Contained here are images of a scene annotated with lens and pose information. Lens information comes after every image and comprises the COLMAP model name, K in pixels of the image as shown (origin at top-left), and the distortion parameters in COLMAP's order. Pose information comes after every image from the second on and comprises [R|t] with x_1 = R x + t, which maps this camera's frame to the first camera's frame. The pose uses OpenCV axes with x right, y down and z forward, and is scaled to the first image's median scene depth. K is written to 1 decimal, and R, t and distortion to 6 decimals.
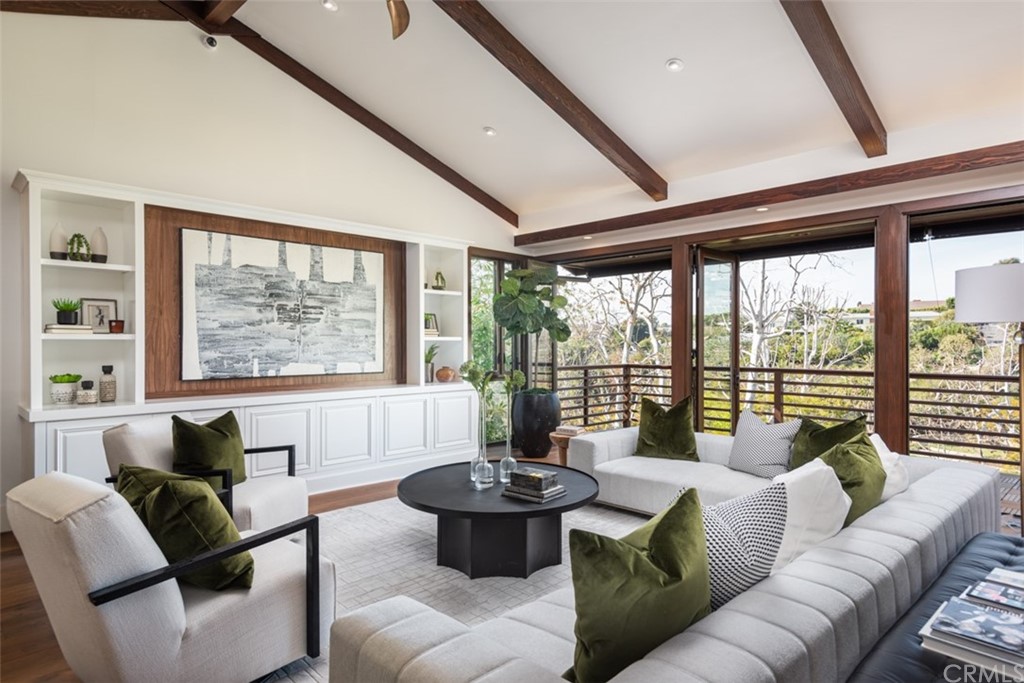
lens RADIAL K [[596.4, 0, 517.2], [0, 596.4, 341.4], [0, 0, 1]] dist [0.029871, -0.000659]
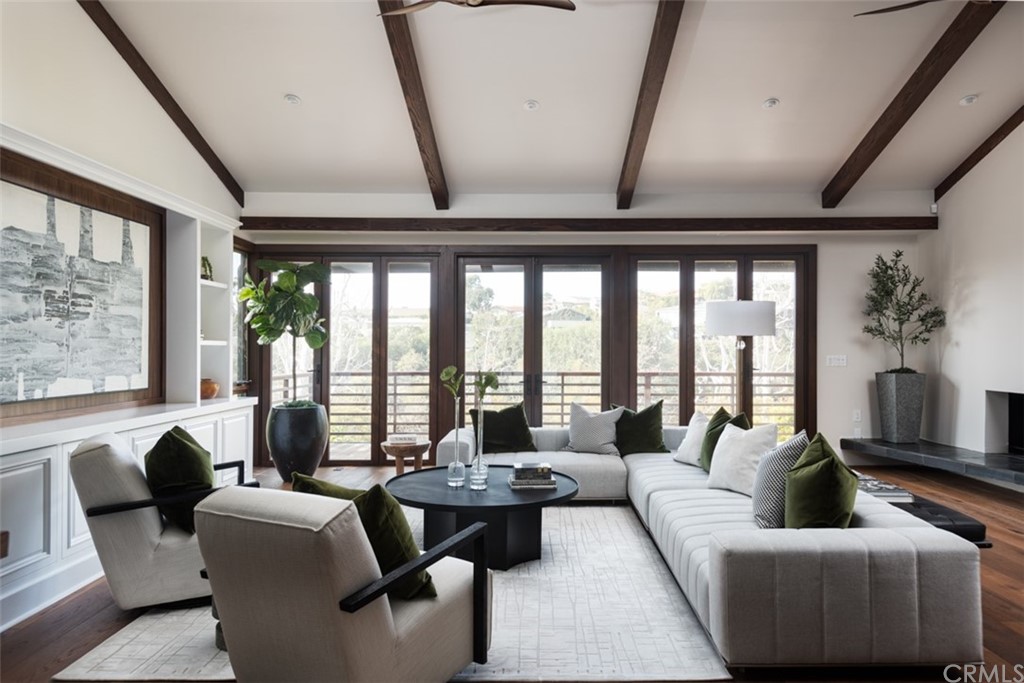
lens RADIAL K [[700.8, 0, 547.2], [0, 700.8, 341.2], [0, 0, 1]] dist [0.054753, -0.000887]
pose [[0.690071, 0.010444, 0.723666, -0.559438], [-0.005396, 0.999942, -0.009285, -0.001002], [-0.723721, 0.002502, 0.690088, 0.045816]]
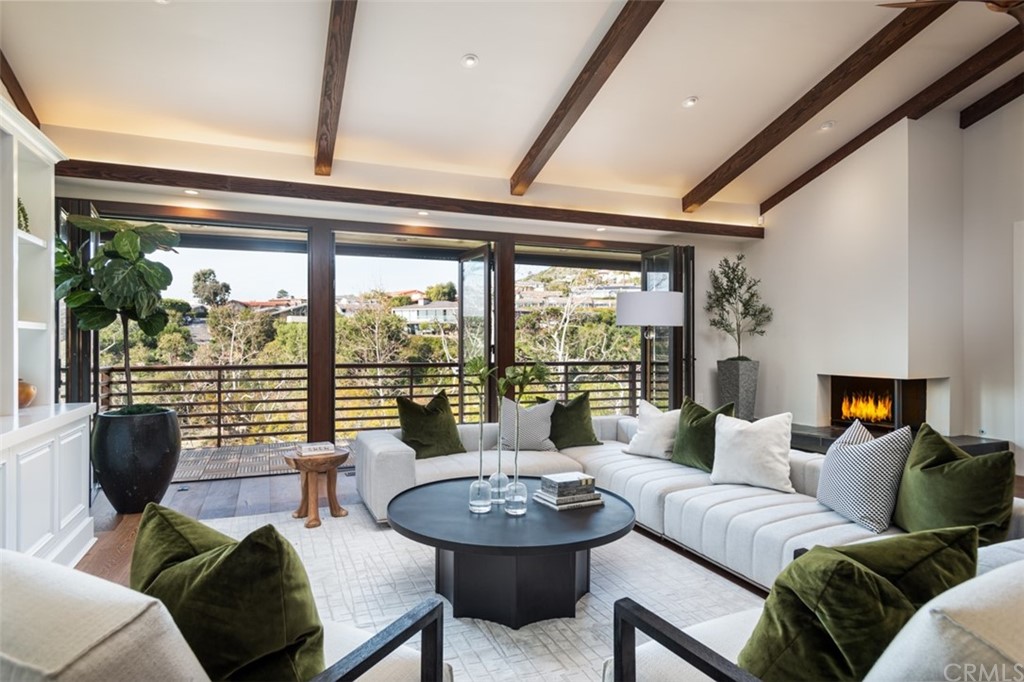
lens RADIAL K [[596.4, 0, 517.2], [0, 596.4, 340.9], [0, 0, 1]] dist [0.029871, -0.000659]
pose [[0.365803, 0.006596, 0.930669, -0.526359], [-0.007438, 0.999964, -0.004164, 0.009477], [-0.930663, -0.005399, 0.365838, 0.463984]]
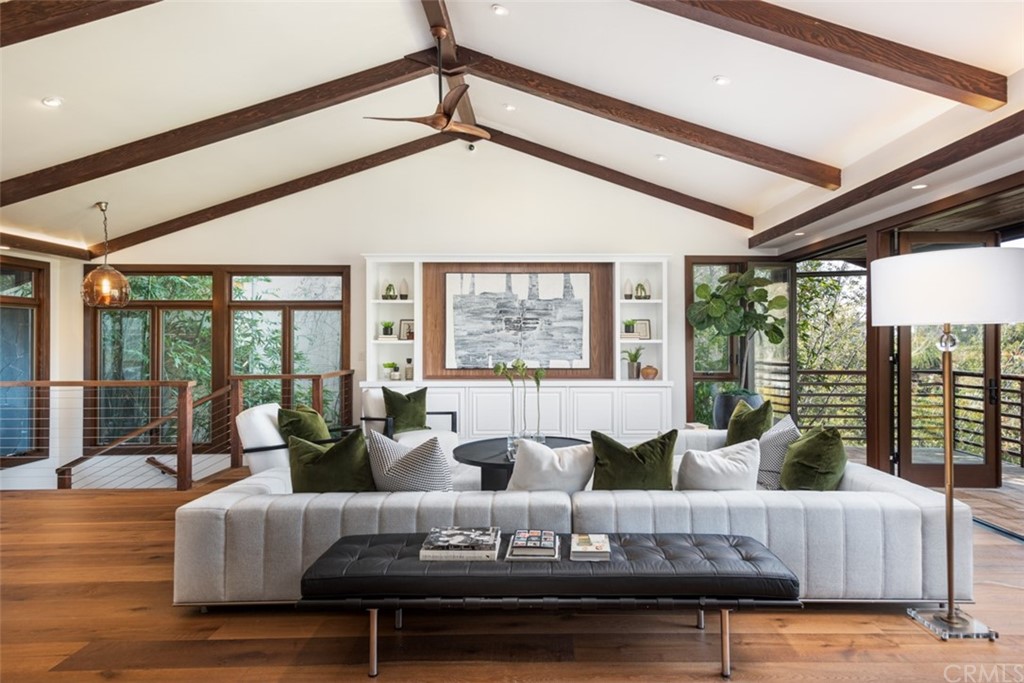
lens RADIAL K [[596.4, 0, 517.2], [0, 596.4, 341.4], [0, 0, 1]] dist [0.029871, -0.000659]
pose [[0.711835, -0.000827, -0.702347, 0.585917], [0.003518, 0.999991, 0.002388, -0.009000], [0.702338, -0.004171, 0.711831, 0.006282]]
